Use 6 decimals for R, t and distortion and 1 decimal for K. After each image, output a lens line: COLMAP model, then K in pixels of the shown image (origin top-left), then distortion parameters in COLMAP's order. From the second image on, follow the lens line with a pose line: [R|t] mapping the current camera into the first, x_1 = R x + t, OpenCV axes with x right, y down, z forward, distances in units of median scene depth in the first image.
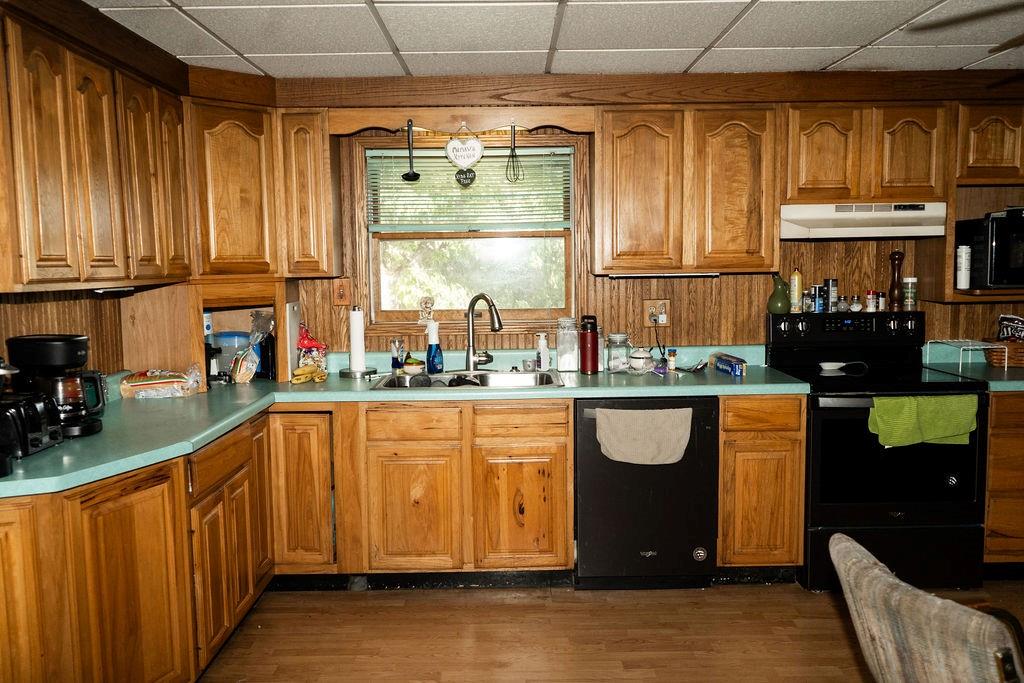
lens RADIAL K [[827.5, 0, 512.6], [0, 827.5, 340.1], [0, 0, 1]] dist [-0.012895, 0.012871]
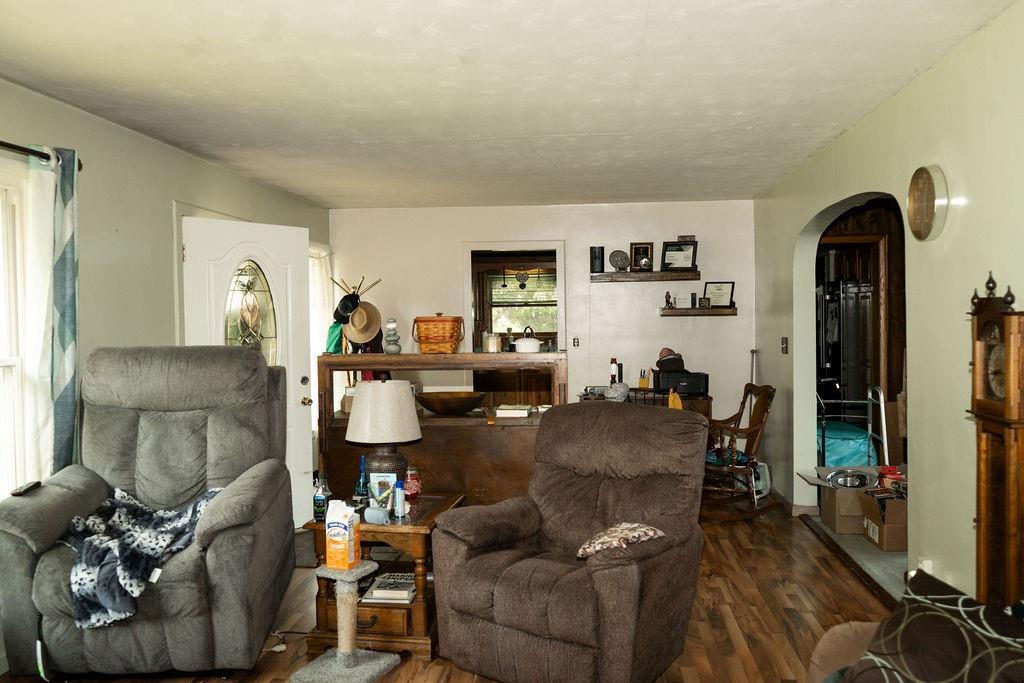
lens RADIAL K [[827.5, 0, 513.2], [0, 827.5, 335.7], [0, 0, 1]] dist [-0.012895, 0.012871]
pose [[0.994309, -0.002964, -0.106491, 0.205153], [-0.005960, 0.996500, -0.083385, 0.207397], [0.106365, 0.083545, 0.990811, -1.752463]]
